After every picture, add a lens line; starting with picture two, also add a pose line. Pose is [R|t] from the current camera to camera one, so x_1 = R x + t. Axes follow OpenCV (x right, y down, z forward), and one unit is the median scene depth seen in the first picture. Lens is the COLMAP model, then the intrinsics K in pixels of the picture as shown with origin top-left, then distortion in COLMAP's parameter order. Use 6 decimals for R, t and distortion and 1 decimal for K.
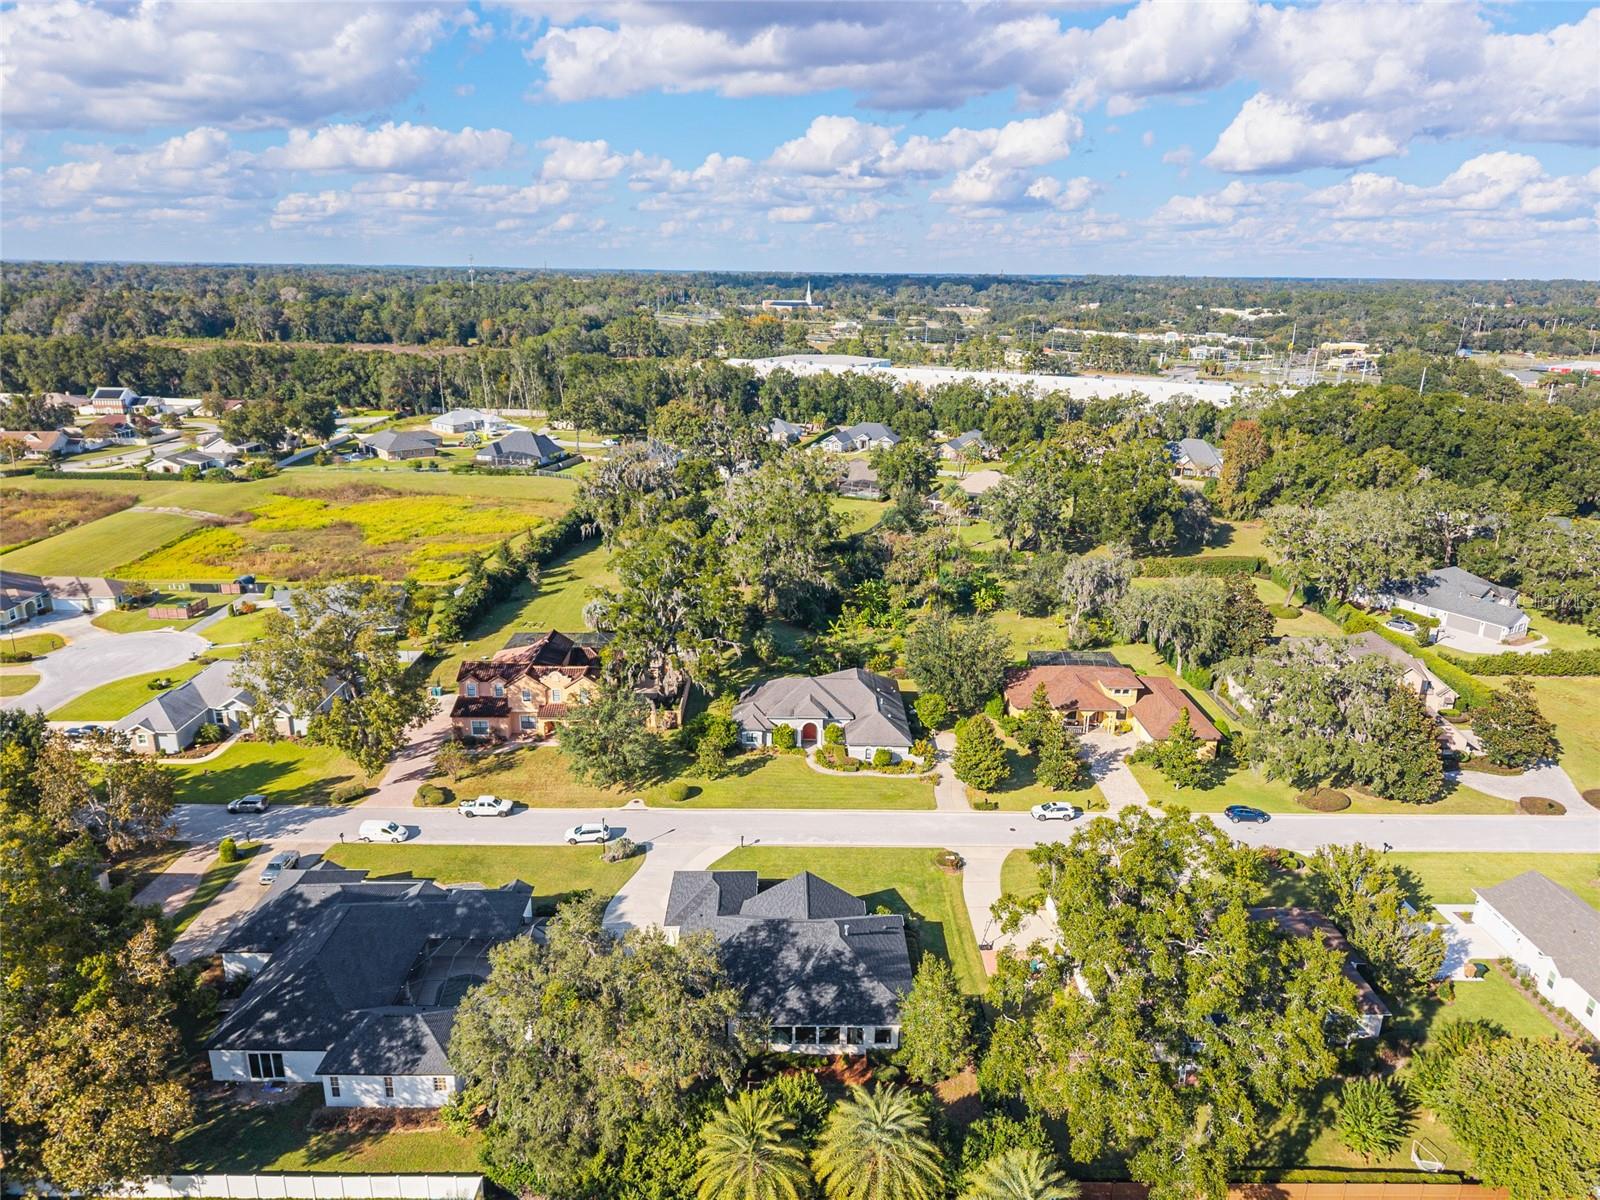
lens RADIAL K [[1105.5, 0, 803.3], [0, 1105.5, 505.1], [0, 0, 1]] dist [0.005641, -0.001338]
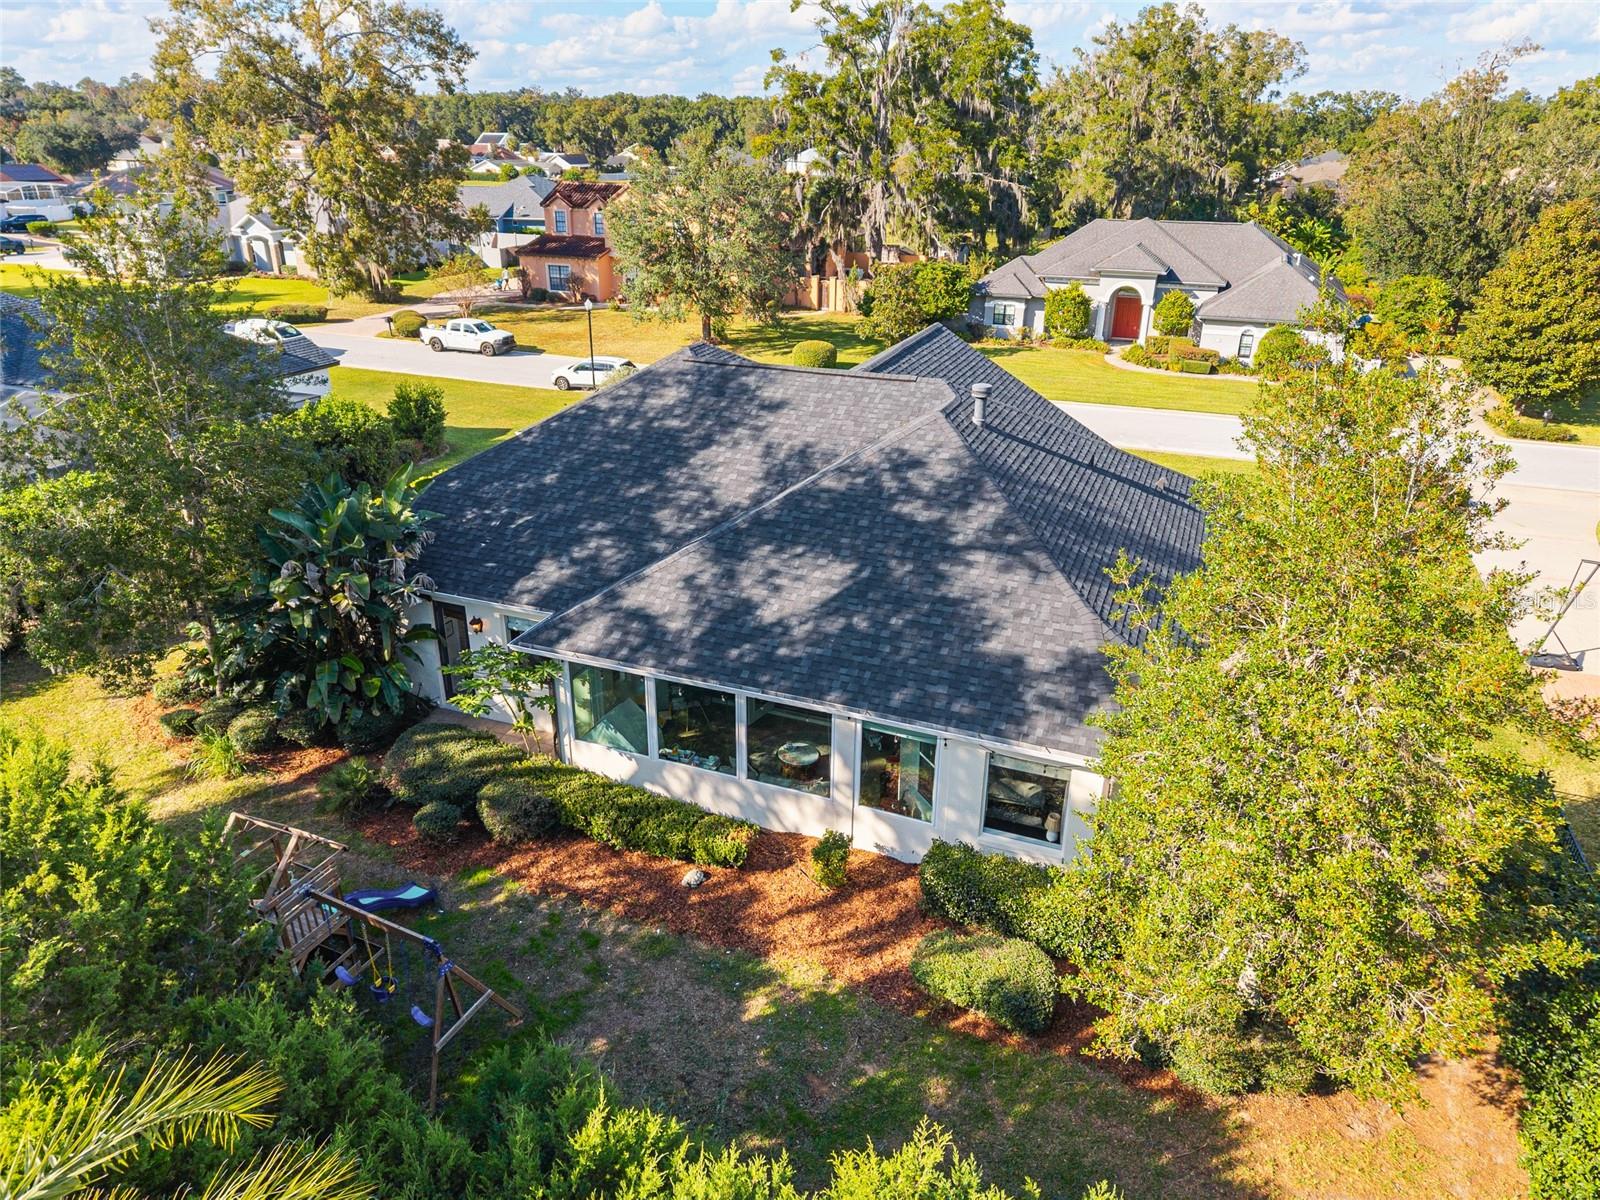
lens RADIAL K [[1059.2, 0, 800.0], [0, 1059.2, 600.0], [0, 0, 1]] dist [0.079160, -0.097134]
pose [[0.921277, 0.147291, -0.359937, 0.089206], [-0.080592, 0.977722, 0.193818, 0.355827], [0.380466, -0.149552, 0.912623, 0.706444]]
